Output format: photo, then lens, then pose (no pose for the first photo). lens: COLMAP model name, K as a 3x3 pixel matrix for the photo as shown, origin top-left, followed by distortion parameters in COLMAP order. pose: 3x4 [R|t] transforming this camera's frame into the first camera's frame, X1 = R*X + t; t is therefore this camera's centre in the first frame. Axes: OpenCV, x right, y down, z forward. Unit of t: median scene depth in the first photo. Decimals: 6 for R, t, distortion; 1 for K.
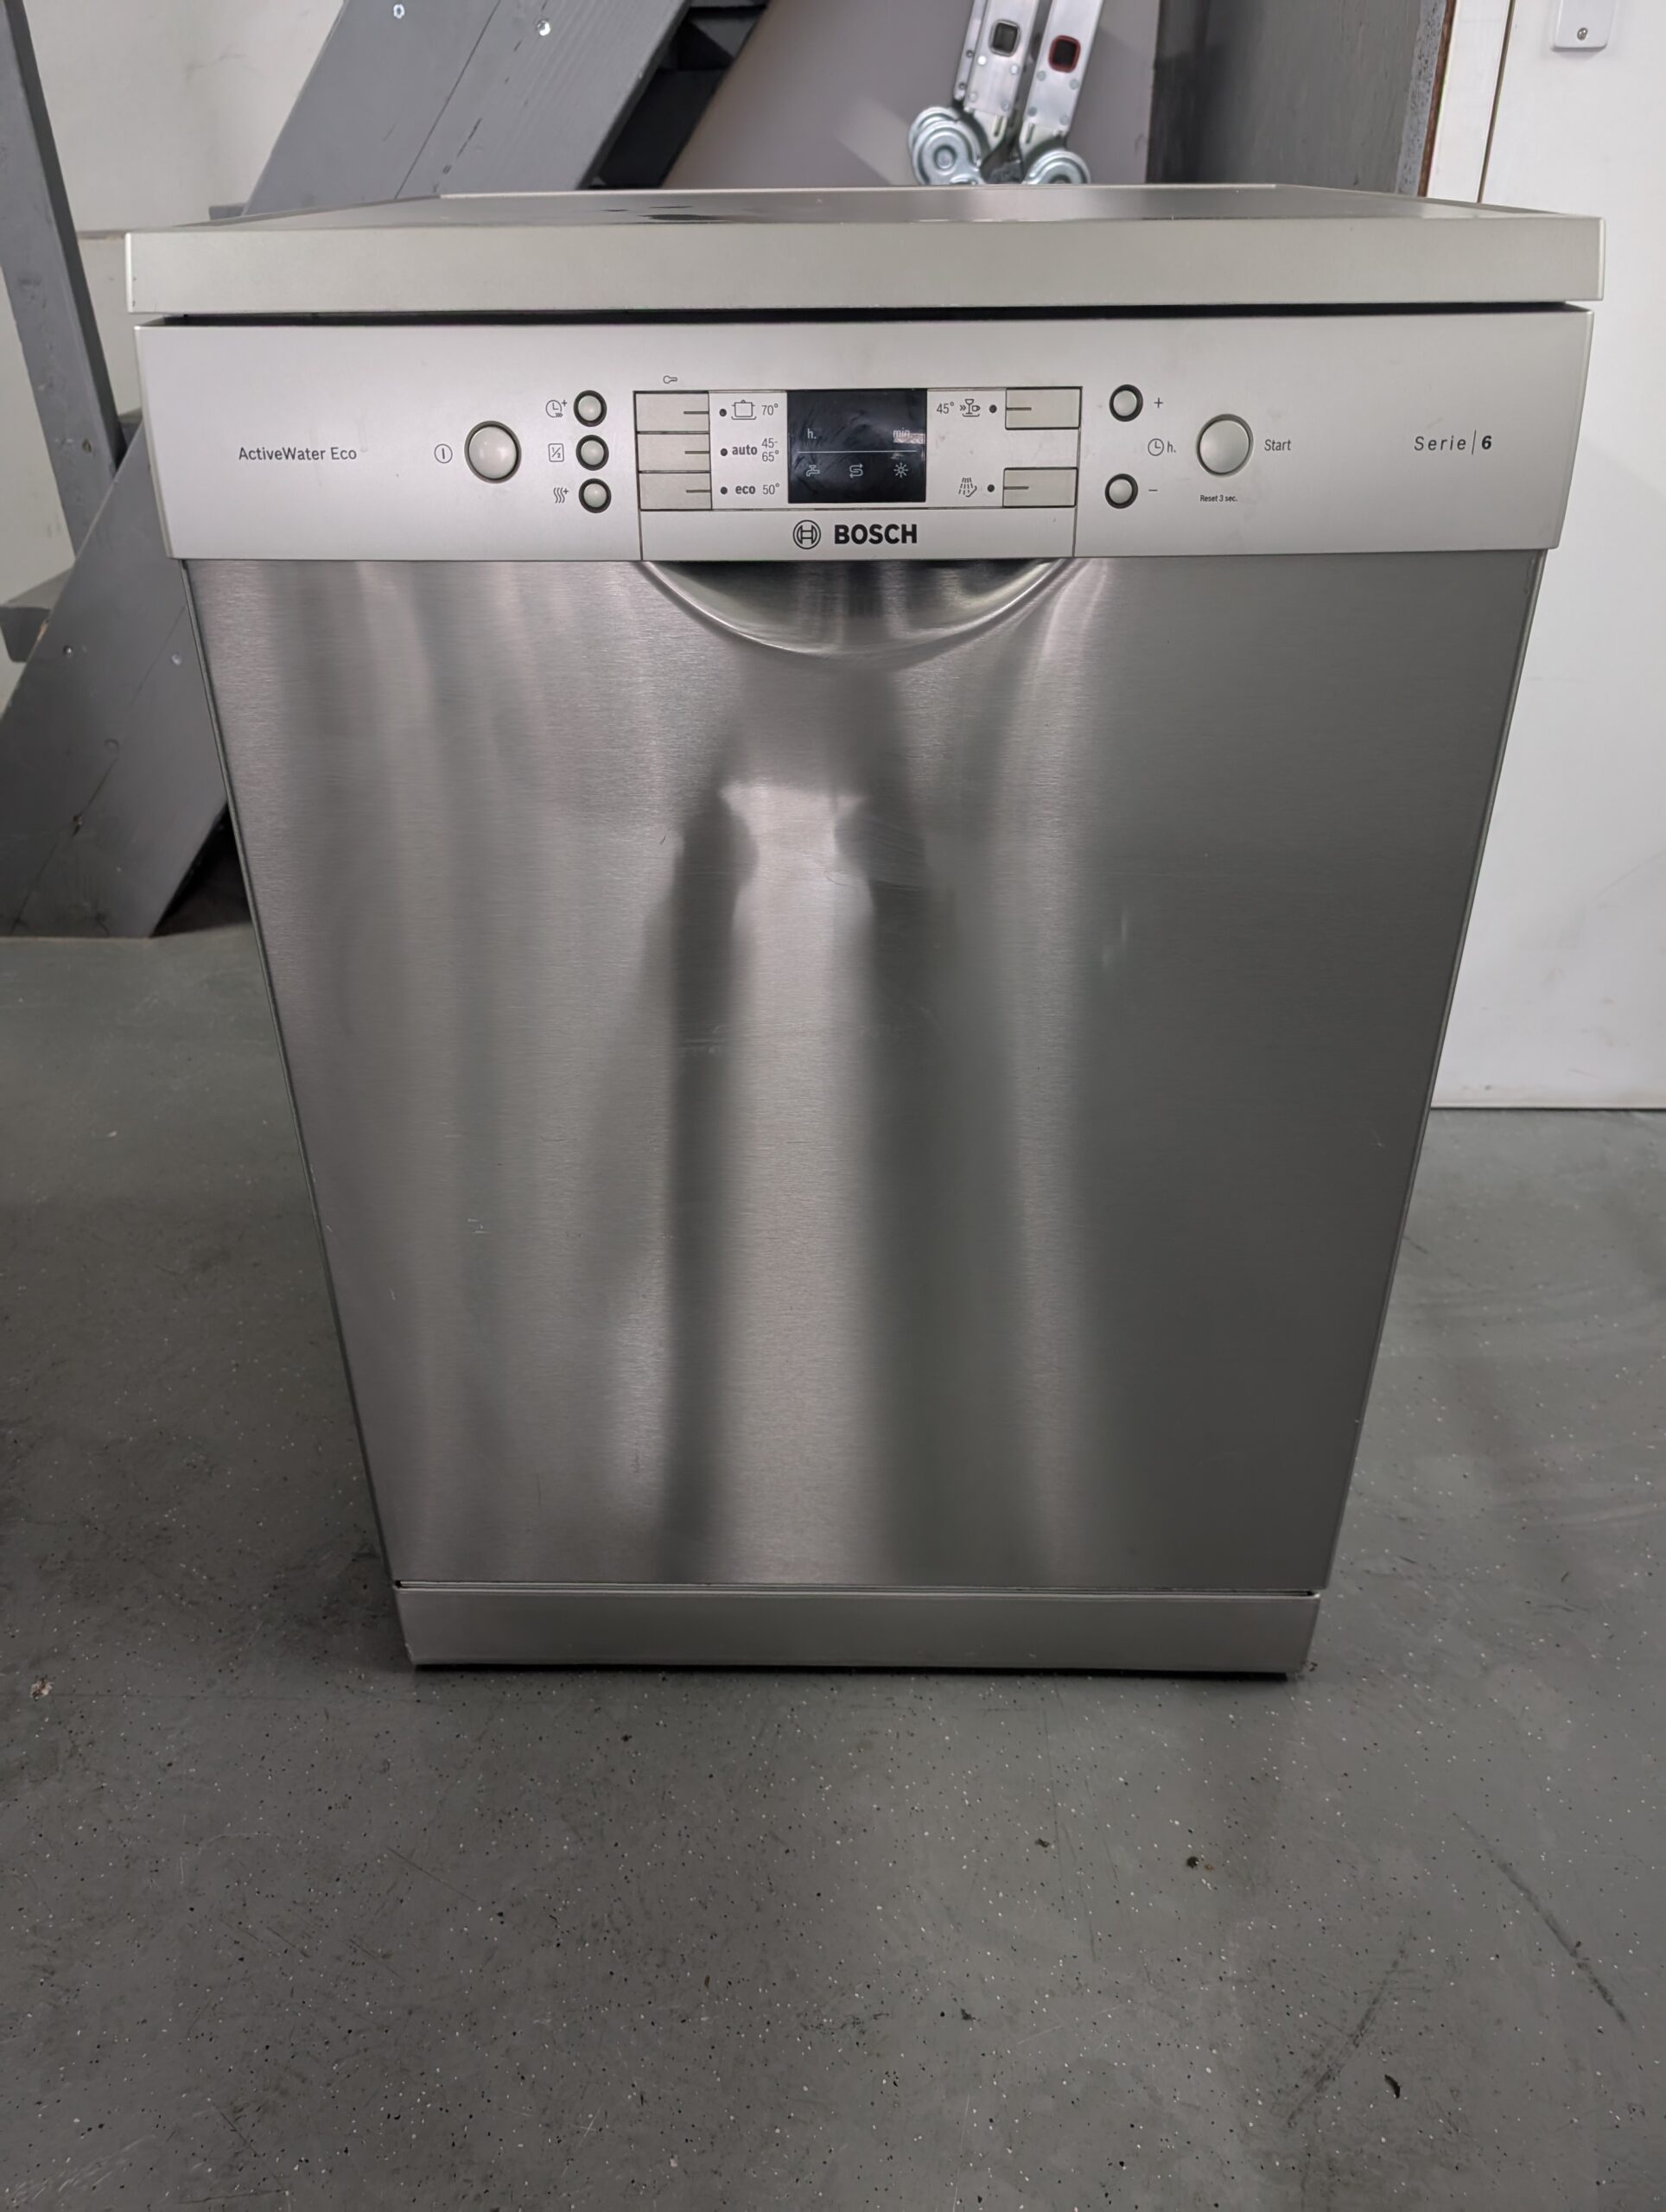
lens RADIAL K [[1612.4, 0, 806.2], [0, 1612.4, 1080.1], [0, 0, 1]] dist [0.006165, -0.008096]
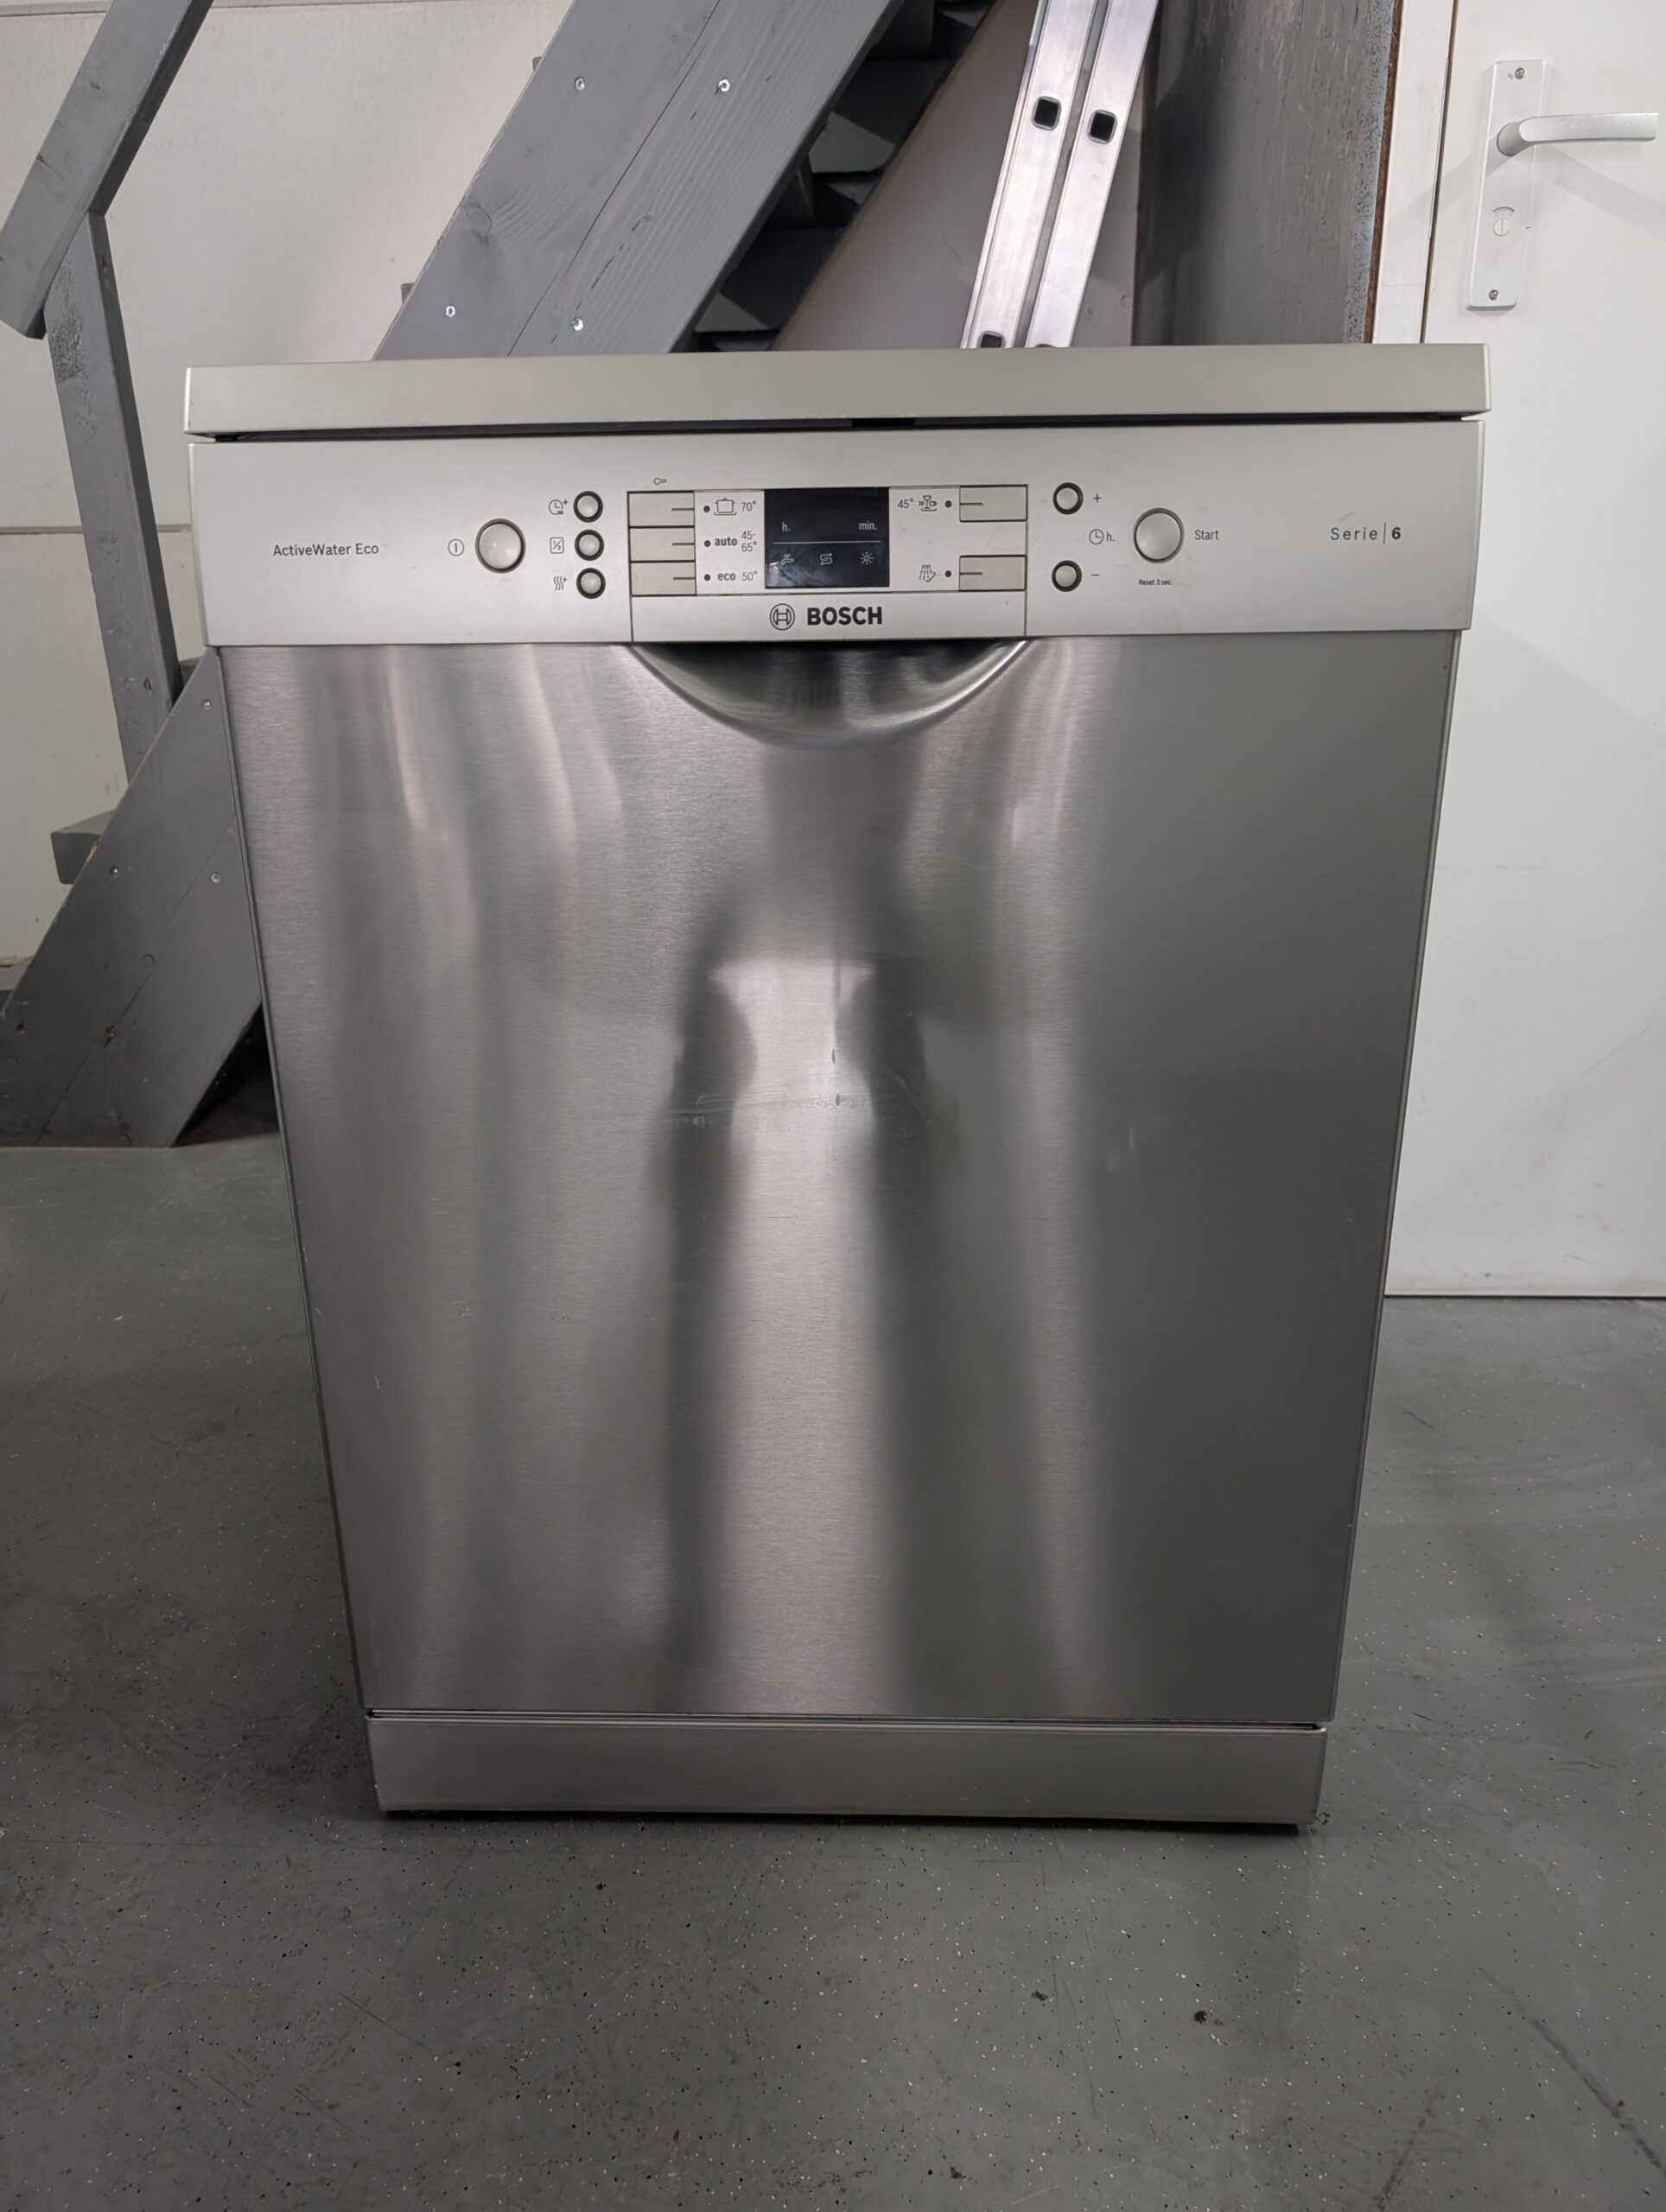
lens RADIAL K [[1612.4, 0, 807.1], [0, 1612.4, 1097.4], [0, 0, 1]] dist [0.006165, -0.008096]
pose [[0.999894, 0.002165, -0.014424, 0.022120], [-0.004733, 0.983570, -0.180466, 0.119522], [0.013796, 0.180515, 0.983476, -0.015035]]
